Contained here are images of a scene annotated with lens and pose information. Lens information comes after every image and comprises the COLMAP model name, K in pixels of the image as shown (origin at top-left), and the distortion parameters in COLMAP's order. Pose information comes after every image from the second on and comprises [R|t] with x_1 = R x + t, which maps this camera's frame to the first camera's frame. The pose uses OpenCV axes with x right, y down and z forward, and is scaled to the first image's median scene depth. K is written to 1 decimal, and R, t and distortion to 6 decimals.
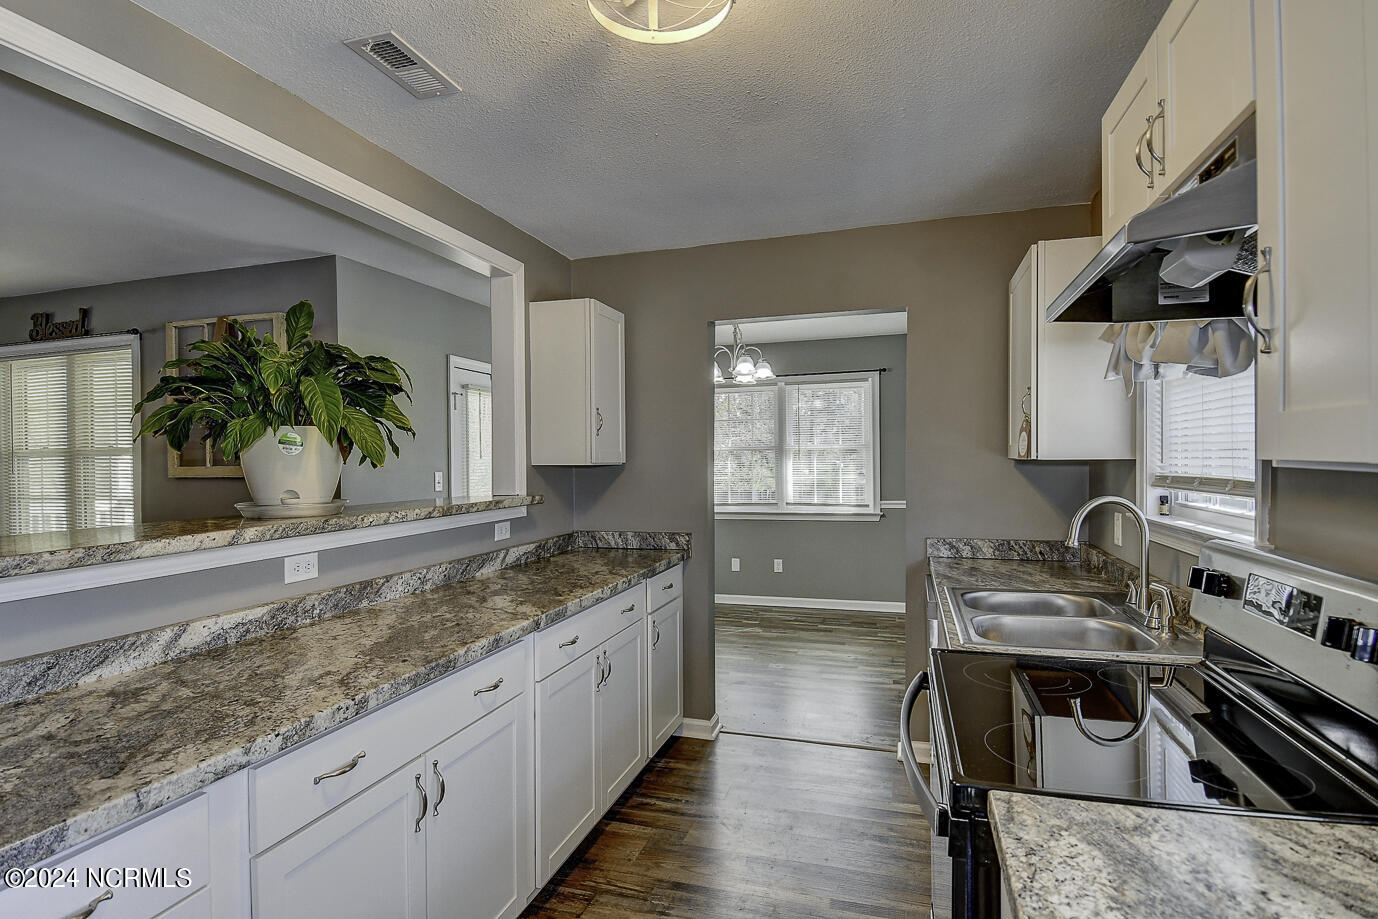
lens RADIAL K [[714.0, 0, 685.2], [0, 714.0, 459.7], [0, 0, 1]] dist [-0.004629, -0.001409]
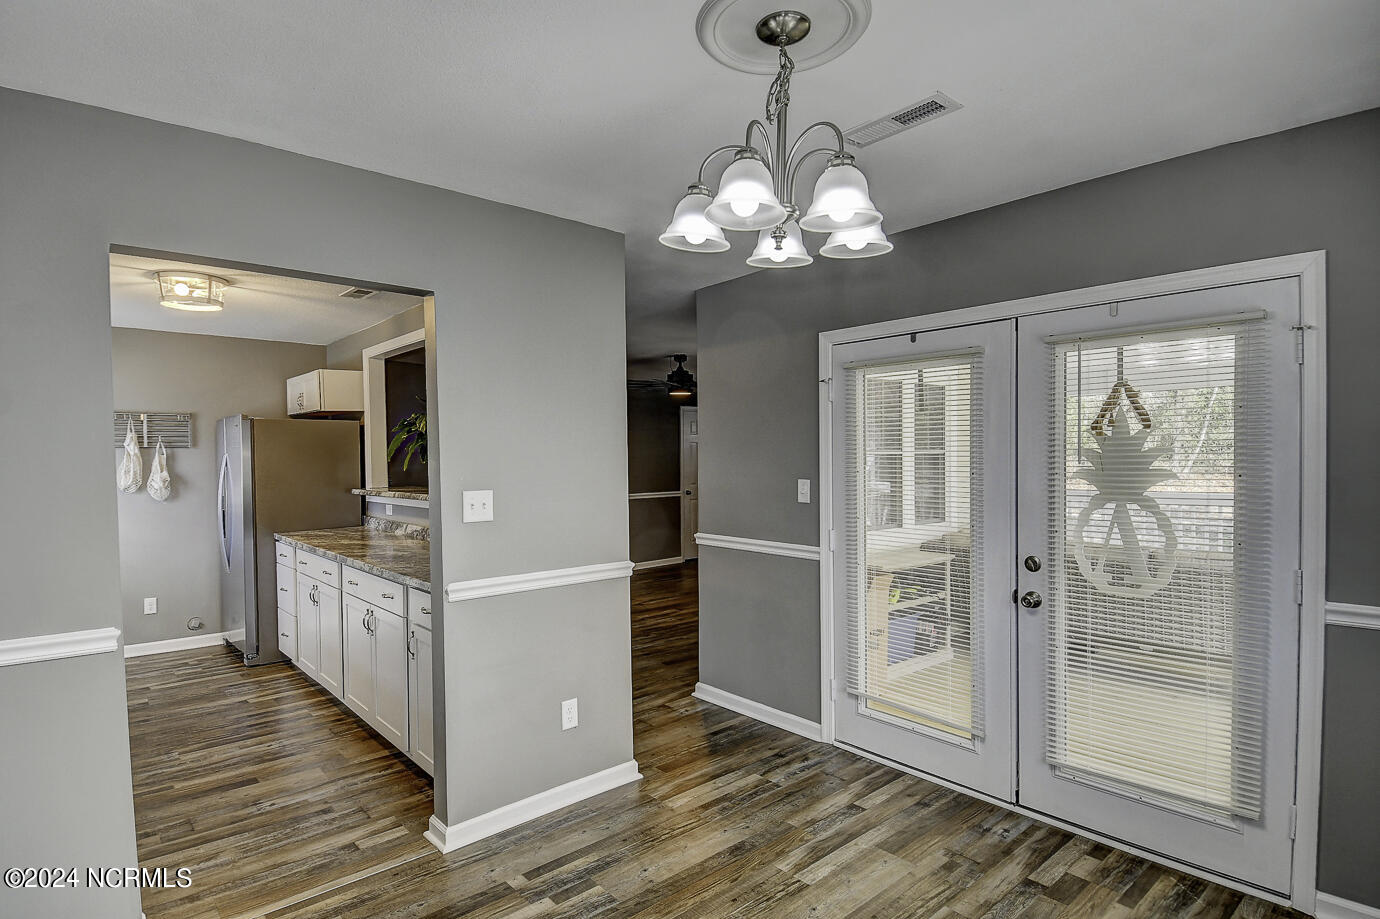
lens RADIAL K [[715.1, 0, 690.7], [0, 715.1, 463.0], [0, 0, 1]] dist [-0.004629, -0.001409]
pose [[-0.517605, 0.018100, -0.855428, 0.621975], [0.007659, 0.999834, 0.016521, -0.025166], [0.855585, 0.002000, -0.517658, 1.878913]]
